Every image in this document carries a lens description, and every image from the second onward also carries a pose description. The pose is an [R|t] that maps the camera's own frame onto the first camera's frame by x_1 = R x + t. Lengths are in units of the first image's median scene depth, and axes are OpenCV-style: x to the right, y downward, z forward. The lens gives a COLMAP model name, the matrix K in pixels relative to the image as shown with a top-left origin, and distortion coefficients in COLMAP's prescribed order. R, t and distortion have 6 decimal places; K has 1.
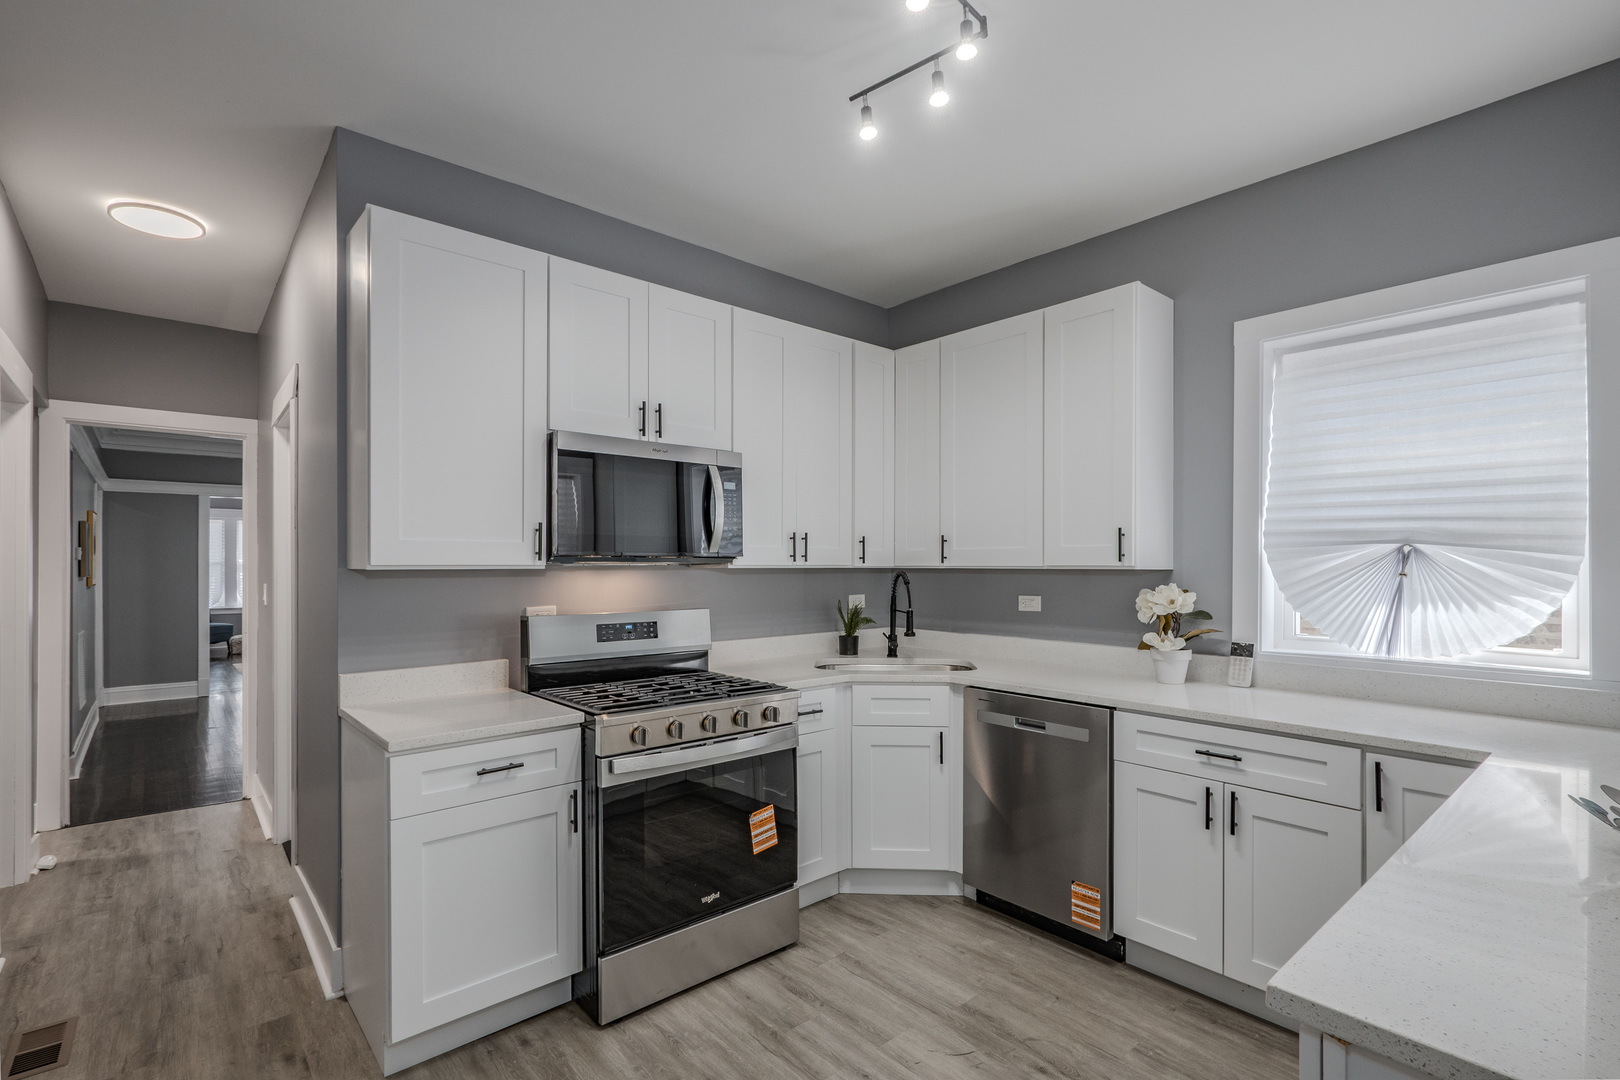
lens RADIAL K [[752.9, 0, 814.1], [0, 752.9, 554.1], [0, 0, 1]] dist [-0.001912, -0.000794]
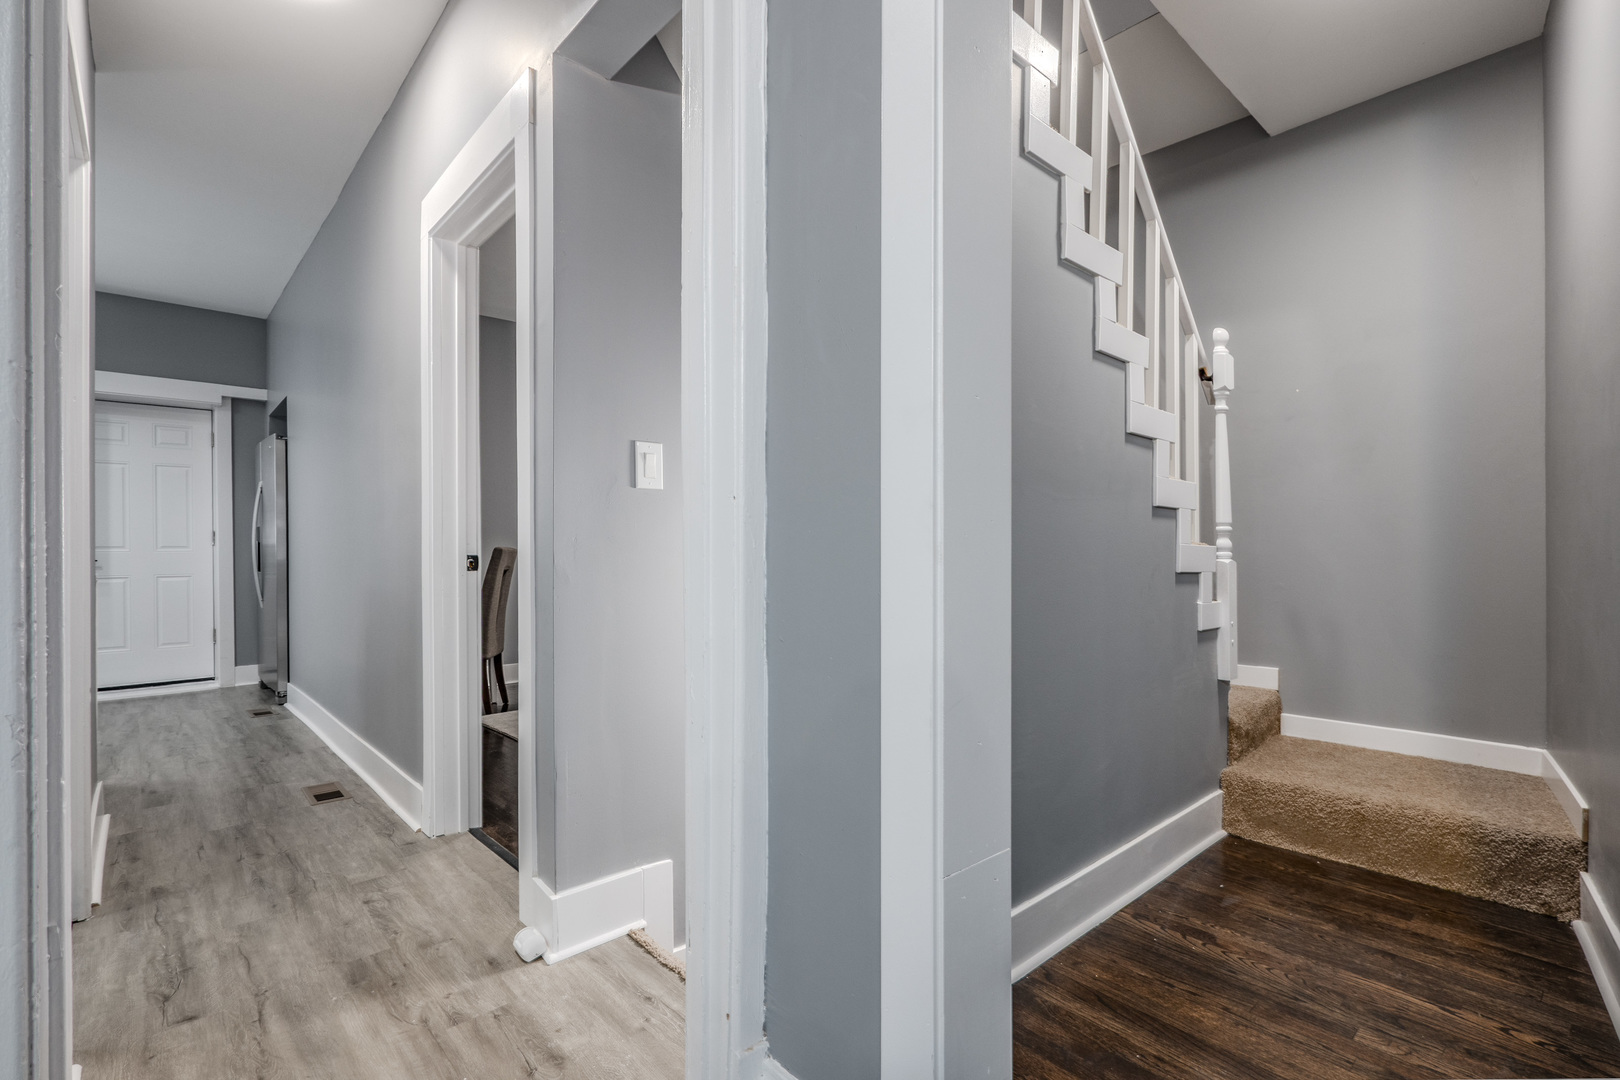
lens RADIAL K [[752.9, 0, 818.1], [0, 752.9, 553.1], [0, 0, 1]] dist [-0.001912, -0.000794]
pose [[-0.999732, 0.005339, -0.022515, -1.560185], [0.005684, 0.999867, -0.015257, 0.176662], [0.022431, -0.015381, -0.999630, 1.983493]]
